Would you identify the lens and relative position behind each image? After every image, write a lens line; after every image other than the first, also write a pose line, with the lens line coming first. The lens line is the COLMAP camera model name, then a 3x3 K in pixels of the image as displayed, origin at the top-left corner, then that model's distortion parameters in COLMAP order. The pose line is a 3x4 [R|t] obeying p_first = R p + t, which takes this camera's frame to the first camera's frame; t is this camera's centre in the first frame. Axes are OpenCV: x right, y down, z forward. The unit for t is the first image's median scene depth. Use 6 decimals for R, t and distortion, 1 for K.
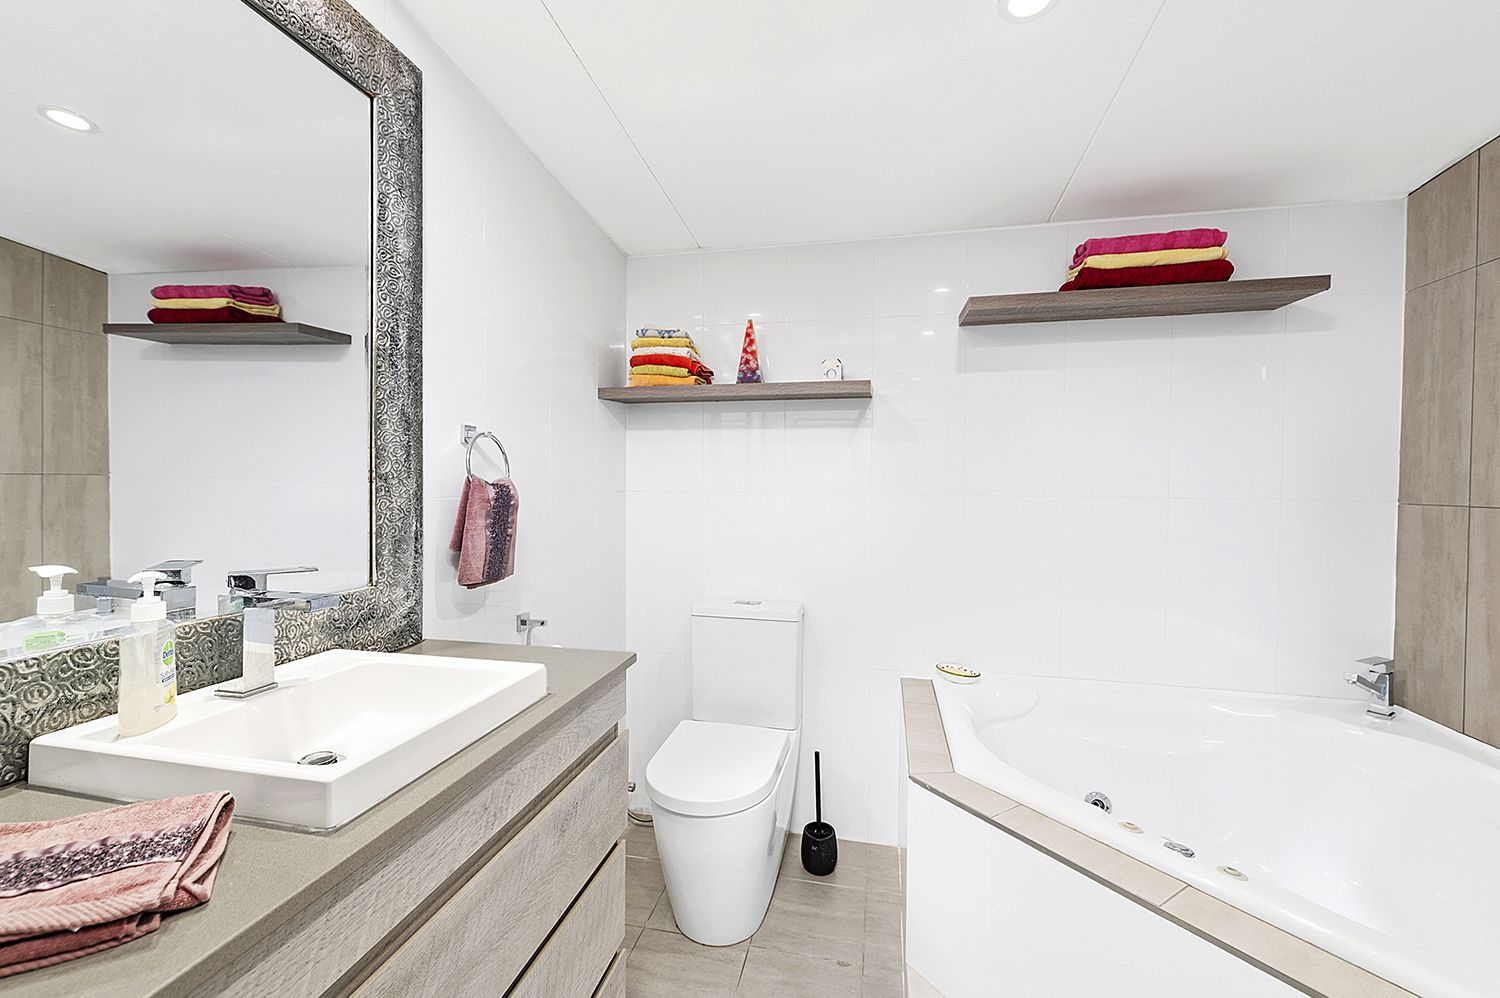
lens RADIAL K [[627.3, 0, 724.9], [0, 627.3, 495.2], [0, 0, 1]] dist [-0.012418, -0.000086]
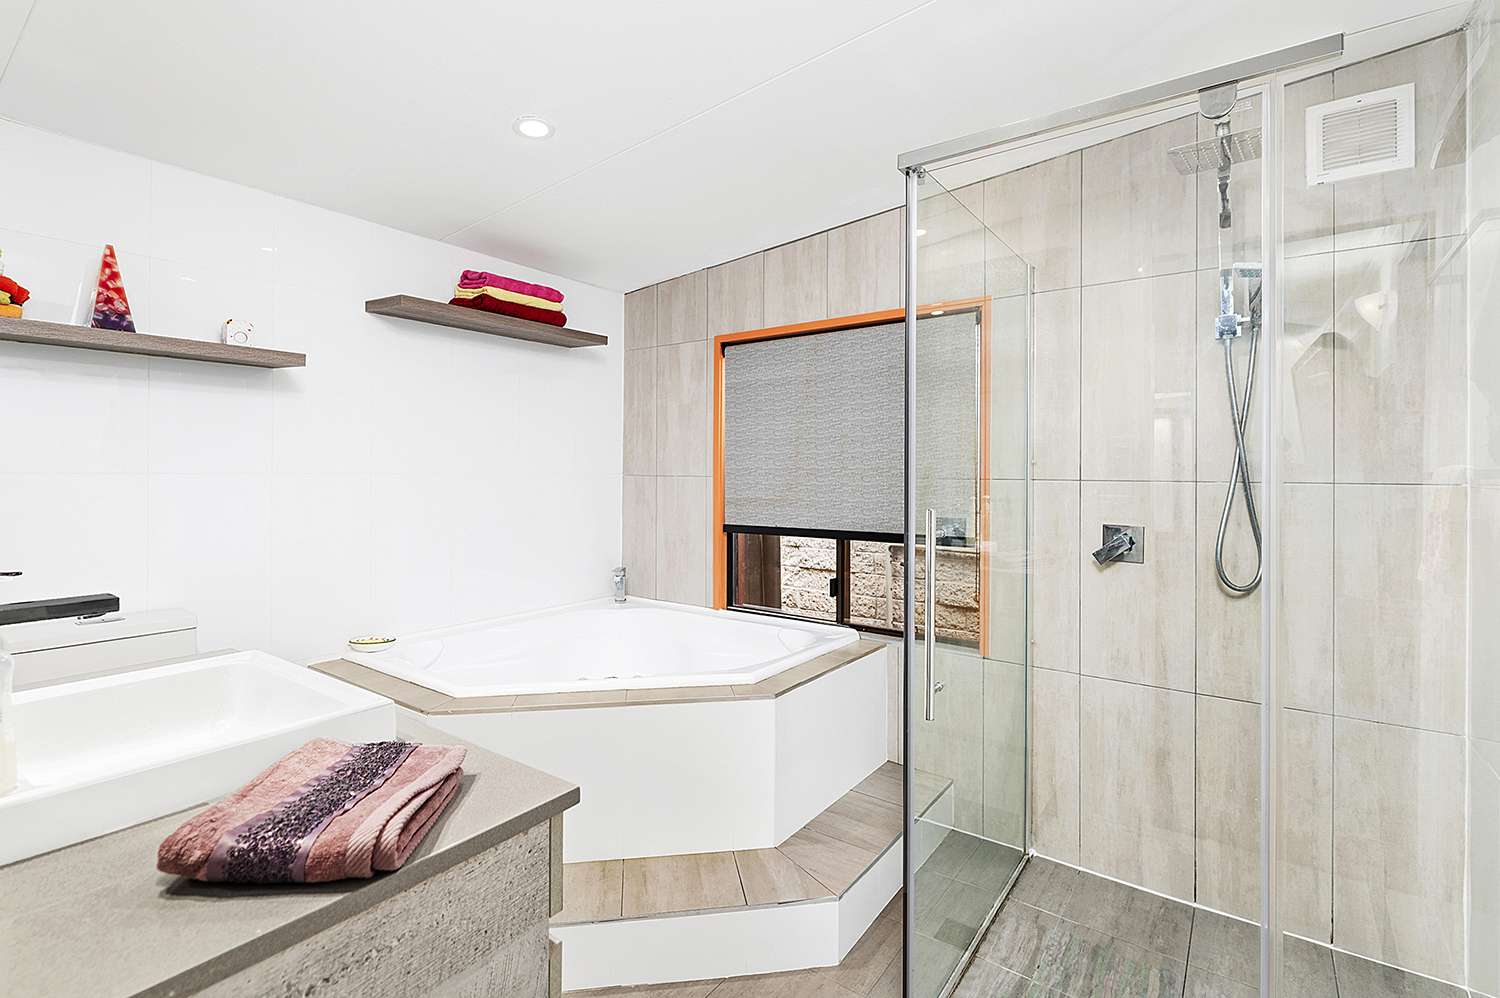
lens RADIAL K [[701.4, 0, 748.2], [0, 701.4, 469.0], [0, 0, 1]] dist [0.000790, 0.000209]
pose [[0.377346, -0.004032, 0.926064, -0.507706], [0.015069, 0.999885, -0.001786, 0.004756], [-0.925950, 0.014629, 0.377363, -0.038622]]
